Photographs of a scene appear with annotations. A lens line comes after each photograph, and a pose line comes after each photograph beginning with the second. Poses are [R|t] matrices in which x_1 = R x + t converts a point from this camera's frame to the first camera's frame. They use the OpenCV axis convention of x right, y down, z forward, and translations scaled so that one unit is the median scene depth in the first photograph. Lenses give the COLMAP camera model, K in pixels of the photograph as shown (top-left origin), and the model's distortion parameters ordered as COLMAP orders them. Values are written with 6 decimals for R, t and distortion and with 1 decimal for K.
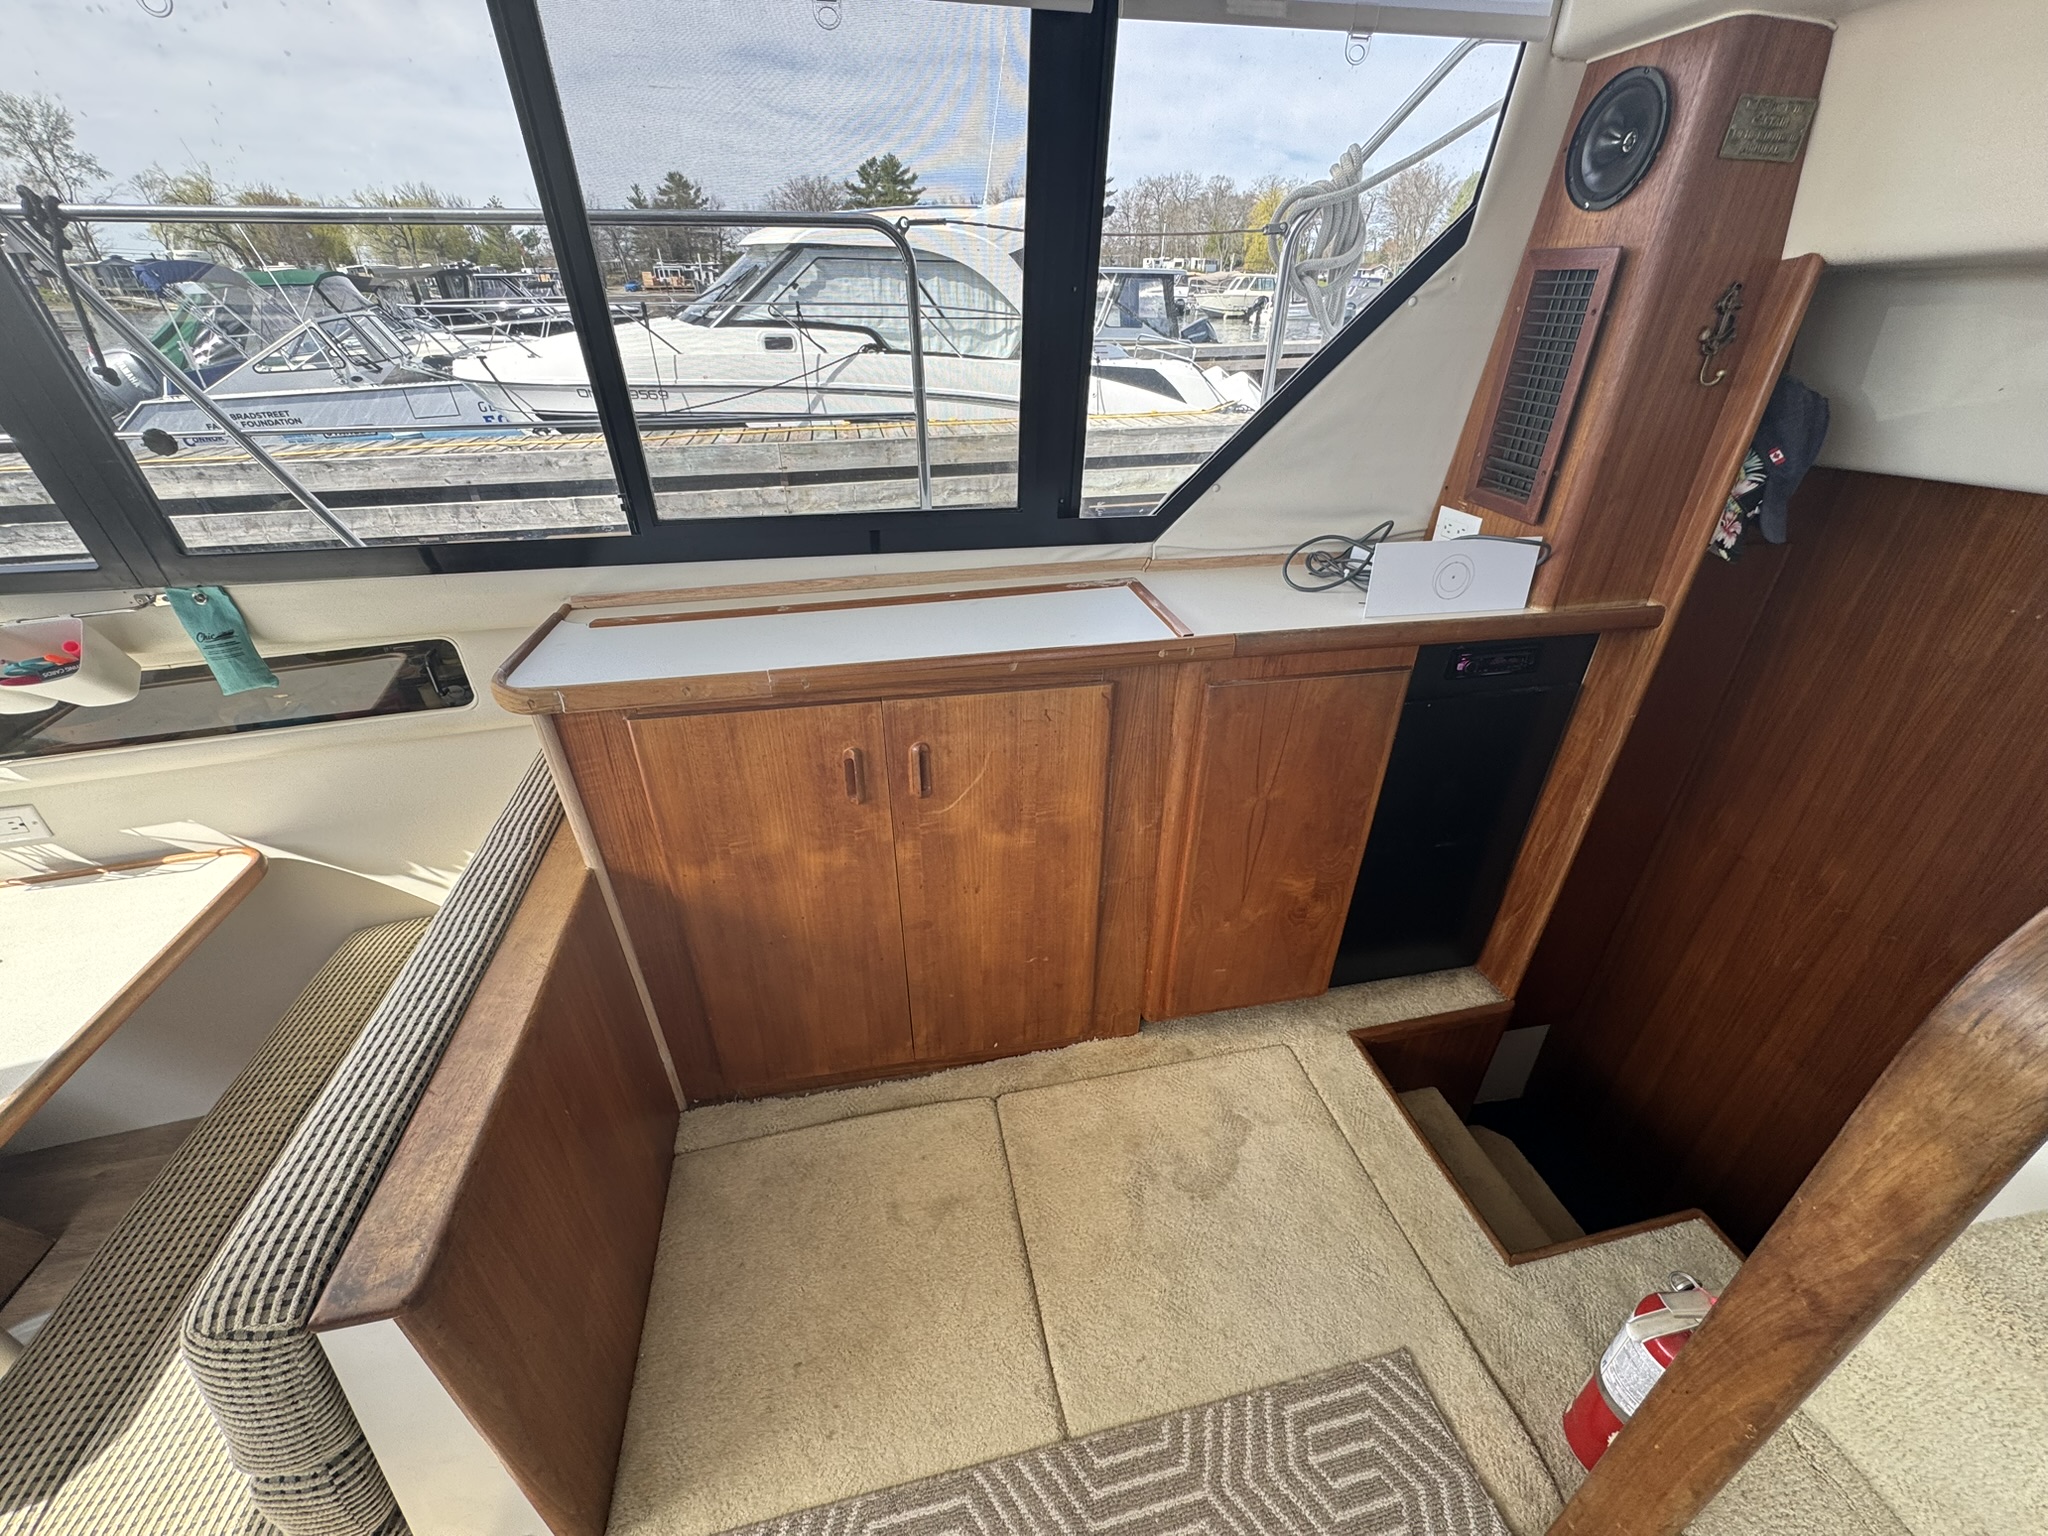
lens RADIAL K [[815.4, 0, 1022.8], [0, 815.4, 769.6], [0, 0, 1]] dist [-0.002098, -0.000171]
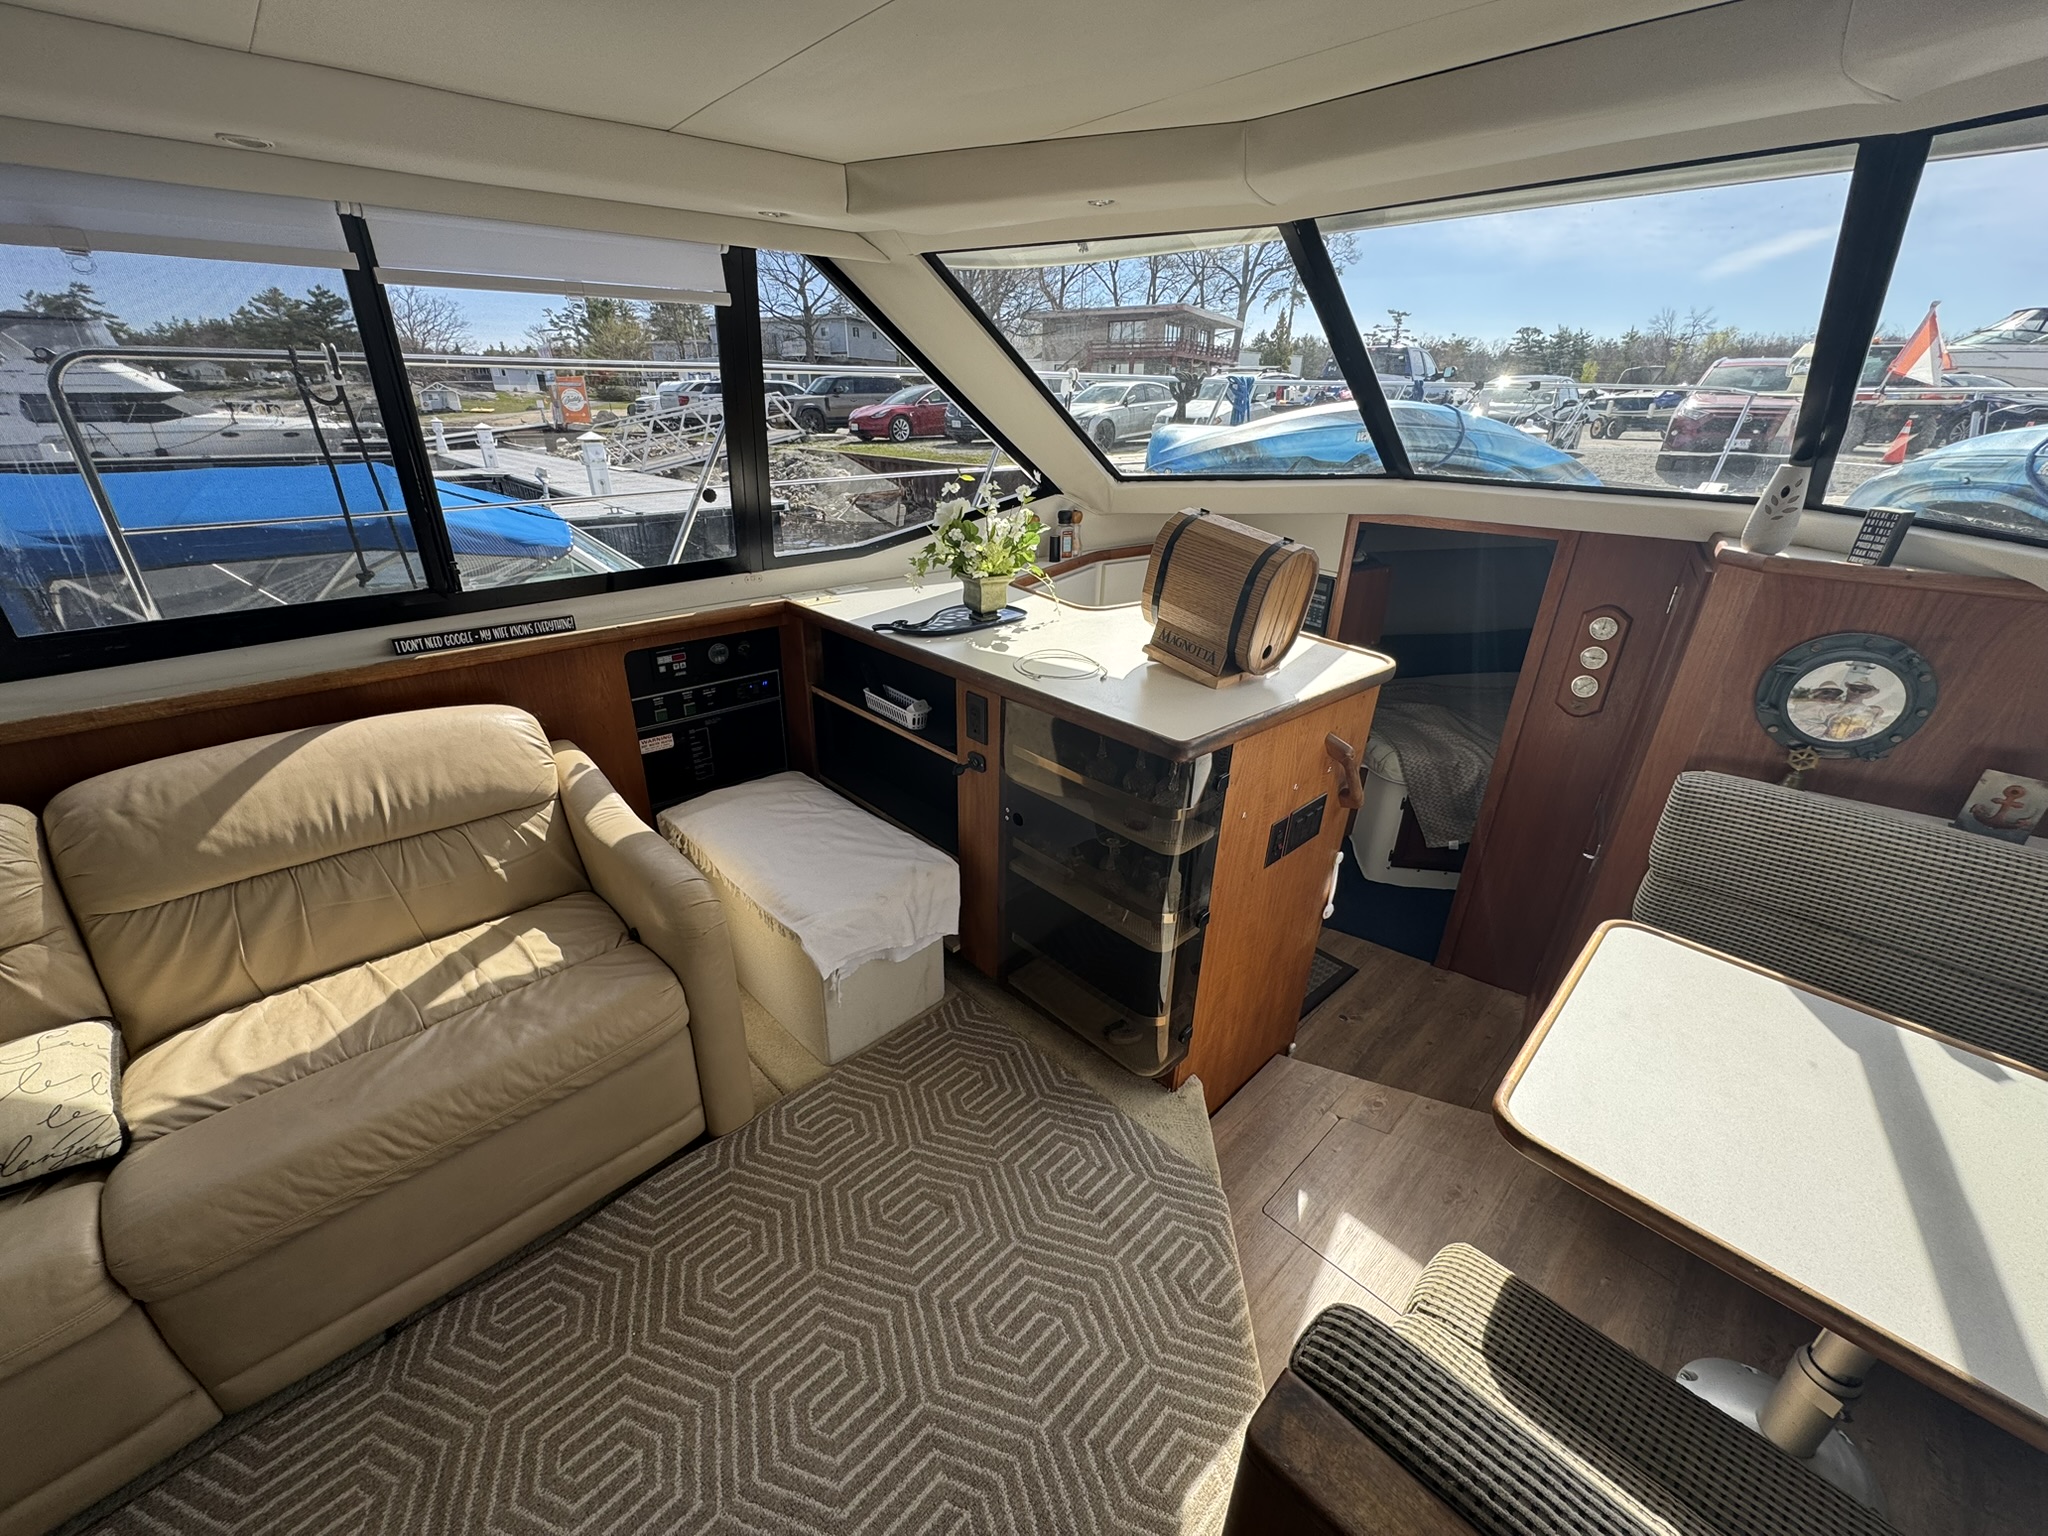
lens RADIAL K [[808.0, 0, 1010.9], [0, 808.0, 766.0], [0, 0, 1]] dist [-0.002221, -0.000121]
pose [[-0.845955, 0.216200, -0.487460, -0.101362], [-0.274651, 0.606901, 0.745813, -0.288317], [0.457085, 0.764806, -0.454032, 0.365603]]
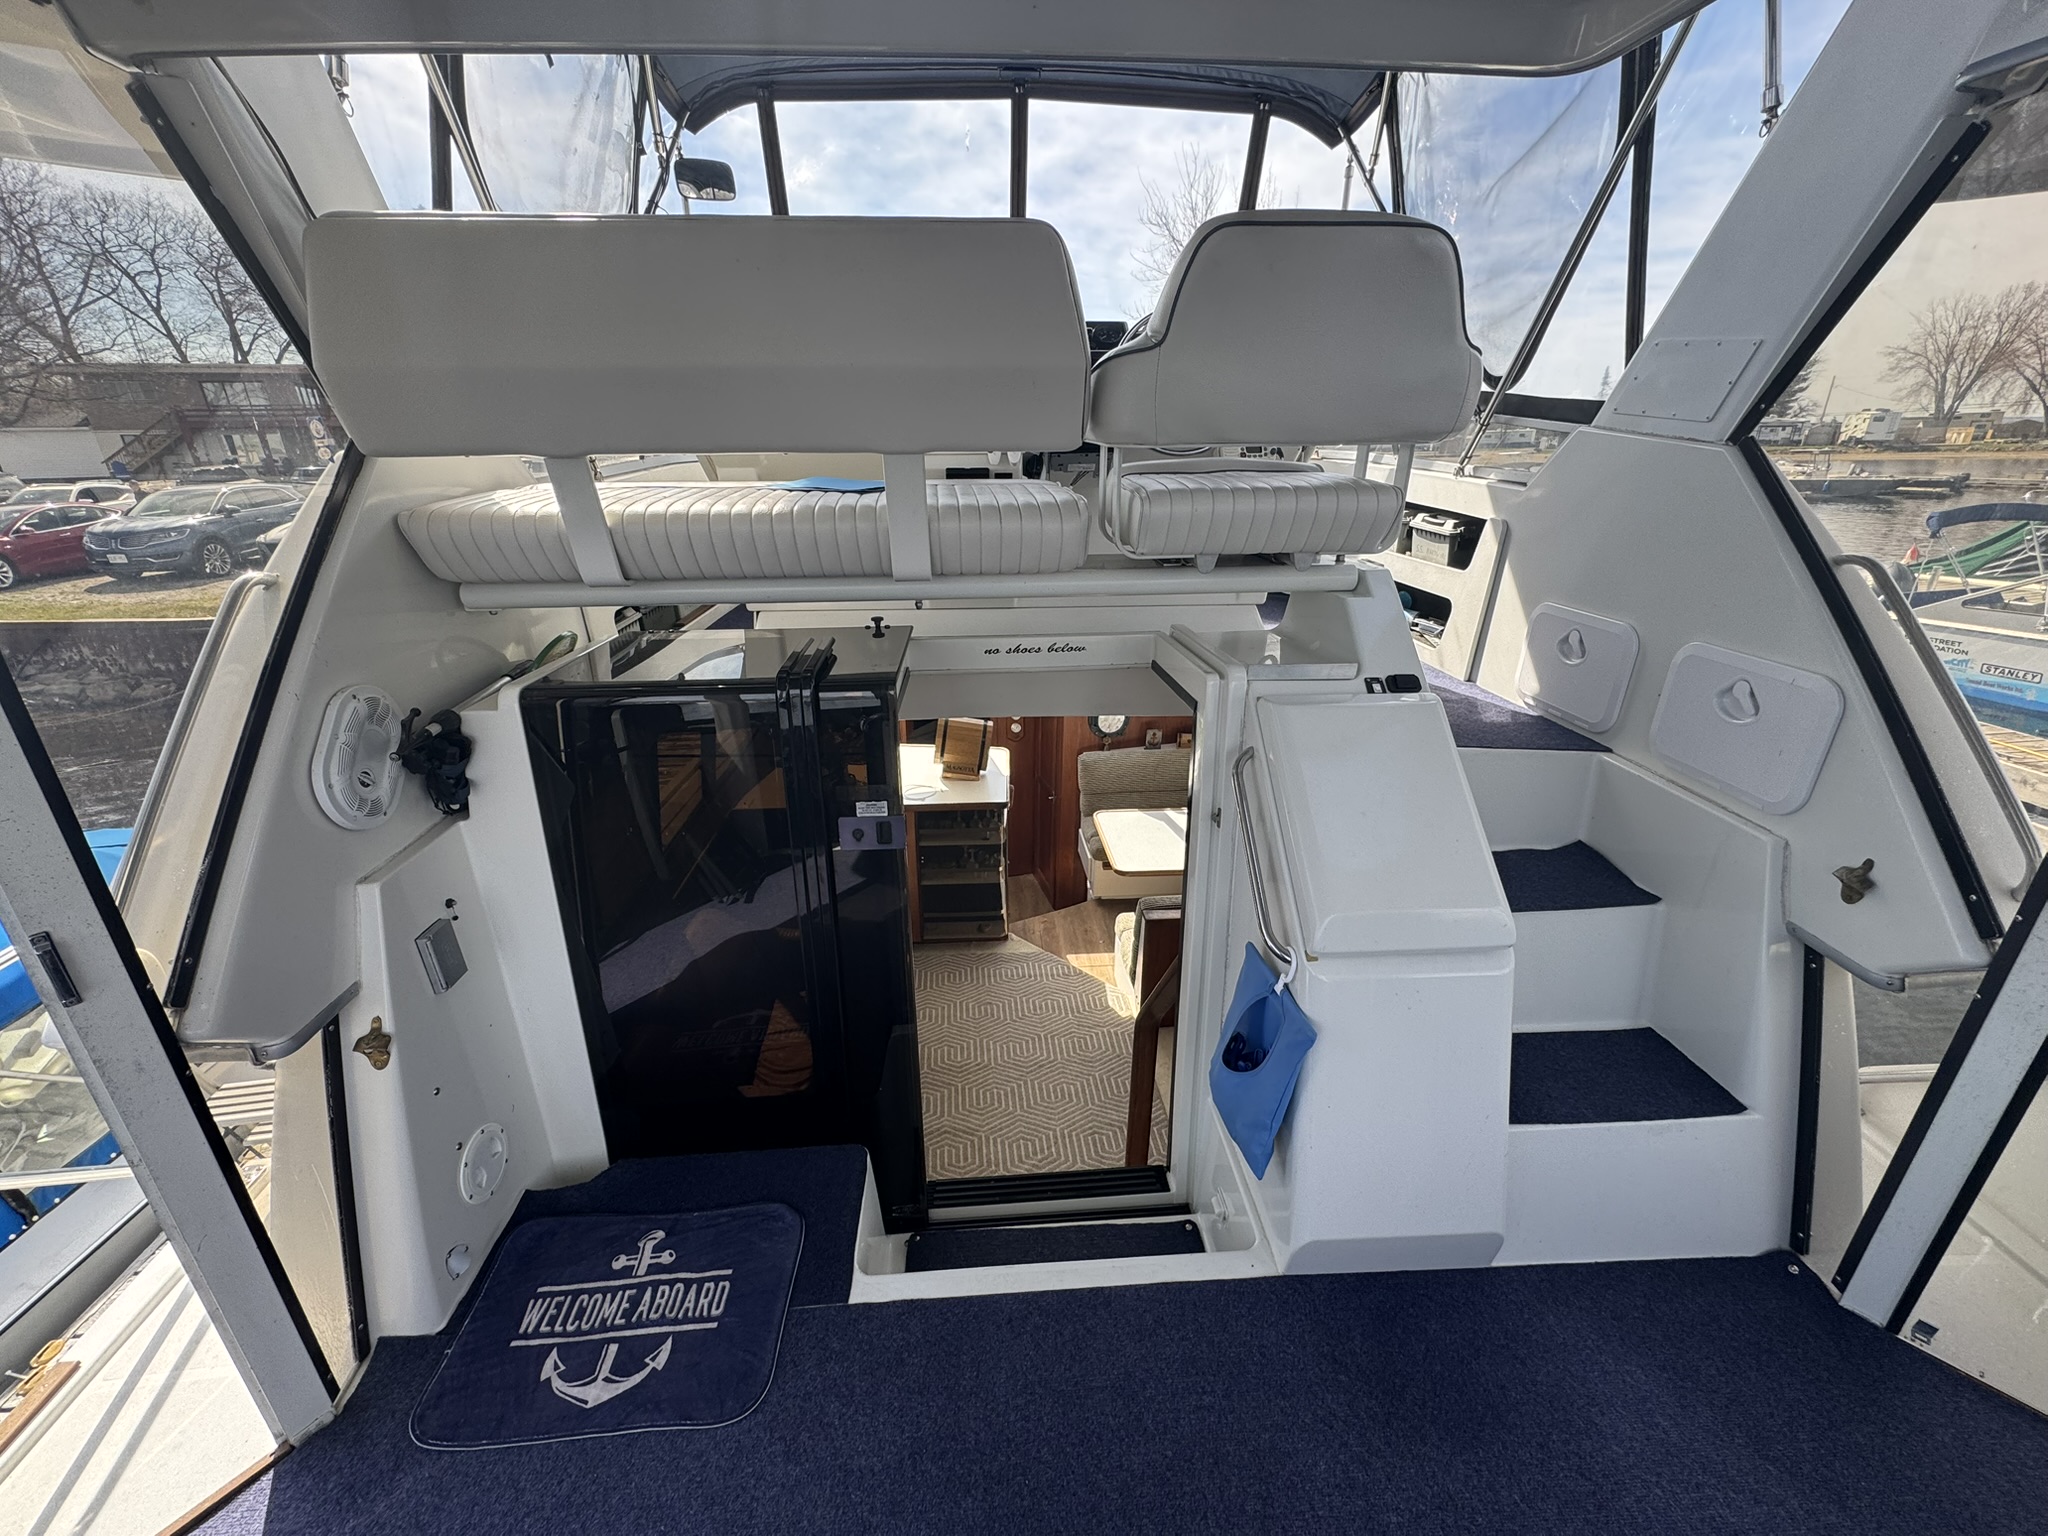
lens RADIAL K [[818.5, 0, 1026.9], [0, 818.5, 770.6], [0, 0, 1]] dist [-0.001509, -0.000542]
pose [[-0.122492, 0.368436, -0.921548, 2.022856], [-0.490180, 0.784924, 0.378968, -0.893255], [0.862971, 0.498145, 0.084453, -0.296216]]
